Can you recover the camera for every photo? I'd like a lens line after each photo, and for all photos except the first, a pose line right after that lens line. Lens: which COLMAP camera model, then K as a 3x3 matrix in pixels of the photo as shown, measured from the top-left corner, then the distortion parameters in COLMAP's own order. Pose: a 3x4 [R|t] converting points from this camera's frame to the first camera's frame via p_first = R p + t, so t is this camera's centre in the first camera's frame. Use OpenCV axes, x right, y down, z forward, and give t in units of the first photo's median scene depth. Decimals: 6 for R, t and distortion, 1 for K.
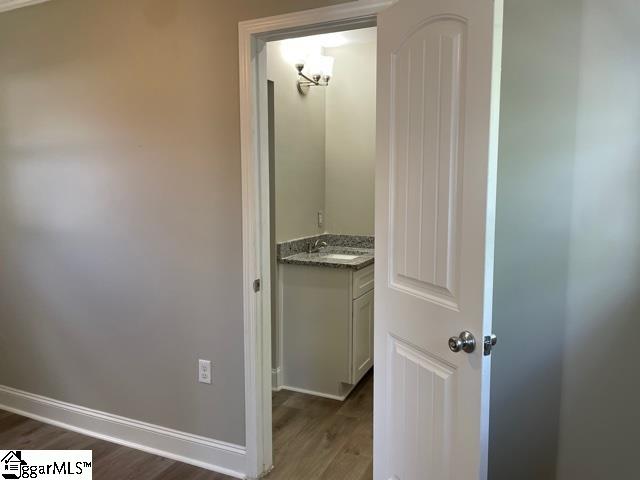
lens RADIAL K [[482.9, 0, 320.3], [0, 482.9, 234.5], [0, 0, 1]] dist [0.086253, -0.109623]
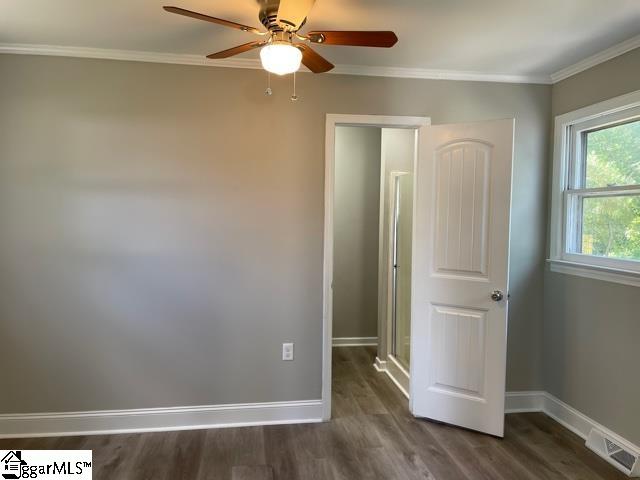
lens RADIAL K [[482.9, 0, 320.3], [0, 482.9, 234.5], [0, 0, 1]] dist [0.086253, -0.109623]
pose [[0.836884, -0.005810, 0.547350, -1.169941], [0.037315, 0.998223, -0.046458, 0.019808], [-0.546107, 0.059304, 0.835613, -0.283915]]
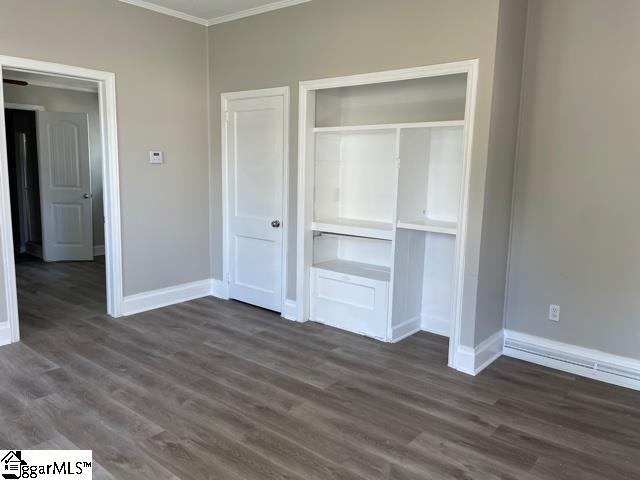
lens RADIAL K [[482.9, 0, 320.3], [0, 482.9, 234.5], [0, 0, 1]] dist [0.086253, -0.109623]
pose [[0.254837, -0.128404, 0.958421, -2.785989], [0.070559, 0.990972, 0.114004, 0.161409], [-0.964406, 0.038572, 0.261597, -1.785414]]
